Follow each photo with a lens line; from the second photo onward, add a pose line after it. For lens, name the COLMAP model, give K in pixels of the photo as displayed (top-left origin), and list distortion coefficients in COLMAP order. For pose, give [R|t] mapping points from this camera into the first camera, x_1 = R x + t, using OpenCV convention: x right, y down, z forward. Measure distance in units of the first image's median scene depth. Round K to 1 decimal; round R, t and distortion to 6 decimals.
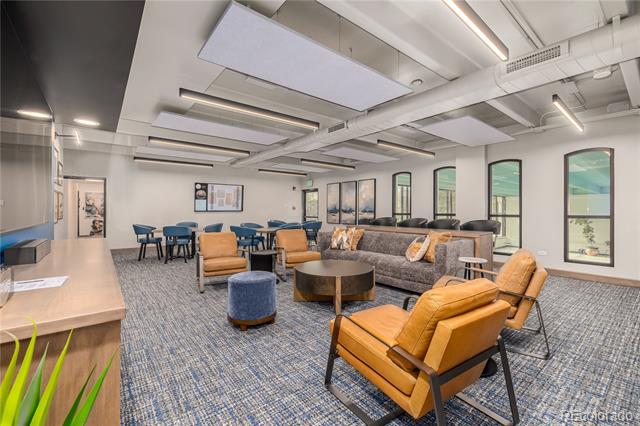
lens RADIAL K [[271.1, 0, 320.9], [0, 271.1, 209.3], [0, 0, 1]] dist [0.000986, -0.000058]
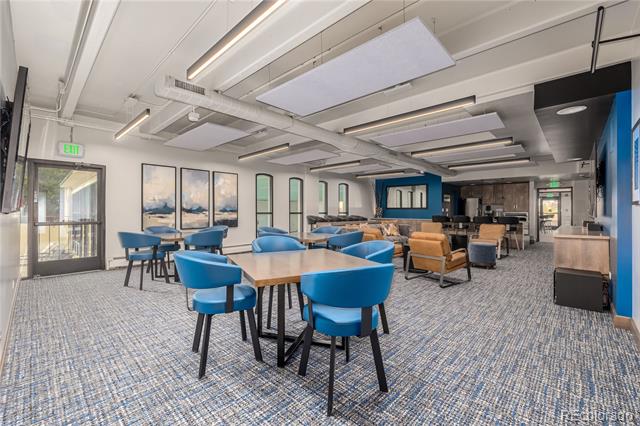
lens RADIAL K [[271.1, 0, 320.9], [0, 271.1, 209.3], [0, 0, 1]] dist [0.000986, -0.000058]
pose [[-0.144602, -0.001585, 0.989489, -0.695586], [-0.010970, 0.999940, -0.000002, -0.000054], [-0.989429, -0.010855, -0.144611, 0.832435]]
